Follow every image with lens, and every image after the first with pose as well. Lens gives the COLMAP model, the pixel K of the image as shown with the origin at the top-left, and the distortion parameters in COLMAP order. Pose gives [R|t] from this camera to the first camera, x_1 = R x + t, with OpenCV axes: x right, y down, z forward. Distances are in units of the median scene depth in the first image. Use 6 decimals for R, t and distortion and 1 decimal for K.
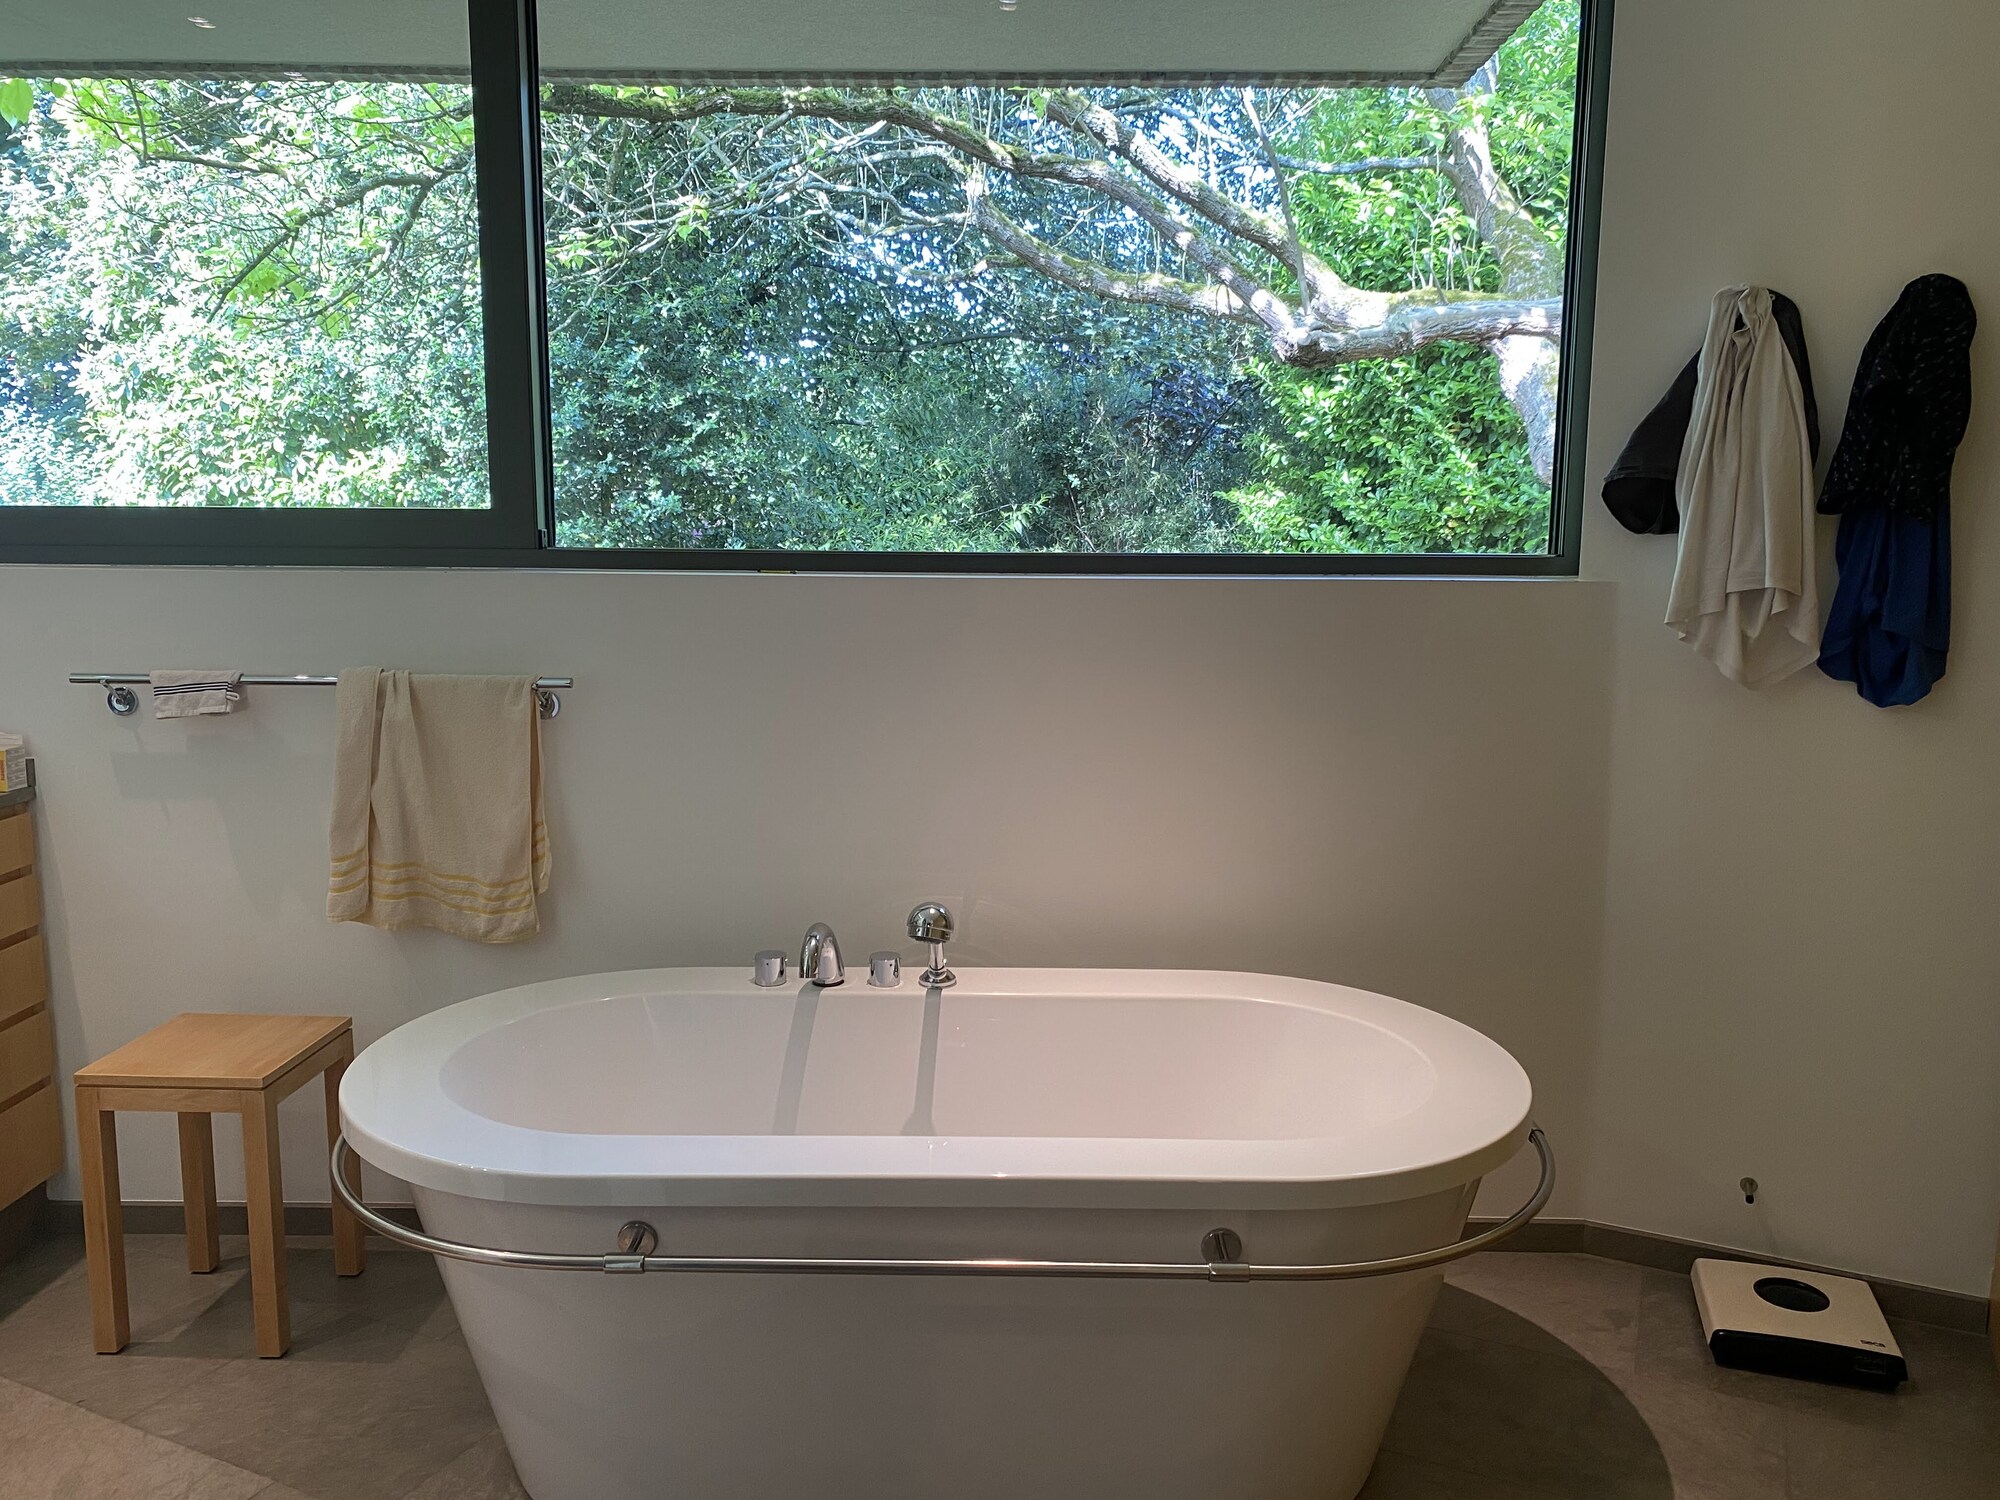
lens RADIAL K [[1510.1, 0, 1000.0], [0, 1510.1, 750.0], [0, 0, 1]] dist [0.051961, -0.065622]
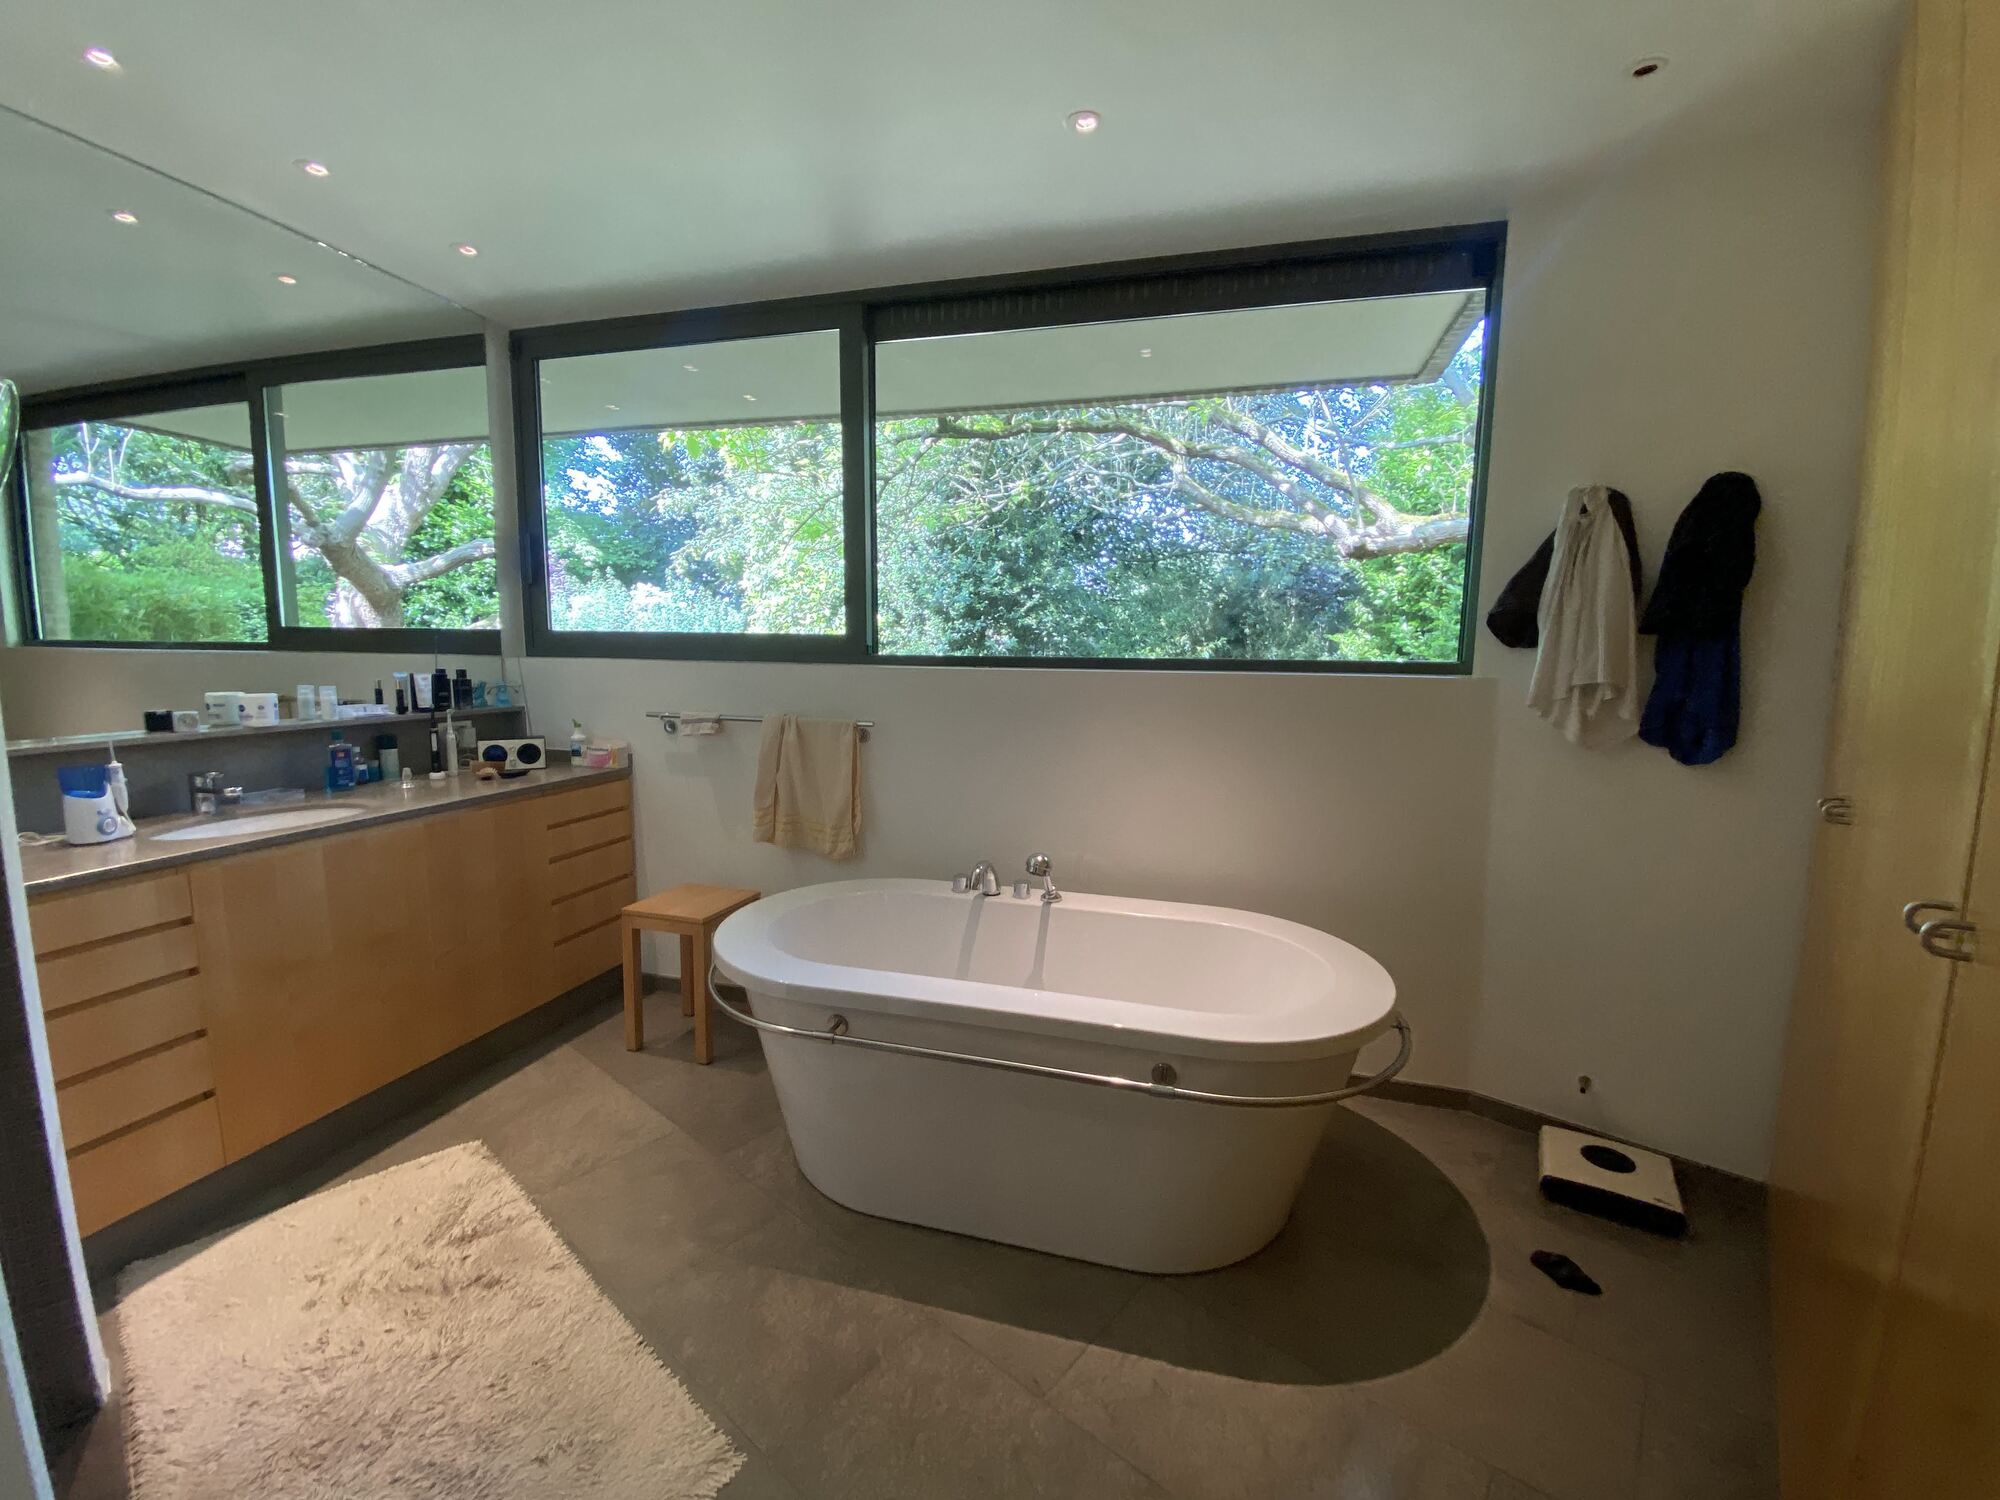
lens RADIAL K [[802.1, 0, 1000.0], [0, 802.1, 750.0], [0, 0, 1]] dist [0.055934, -0.044869]
pose [[0.967481, 0.037843, -0.250097, 0.122289], [-0.045416, 0.998666, -0.024575, 0.005572], [0.248833, 0.035134, 0.967909, 0.068592]]
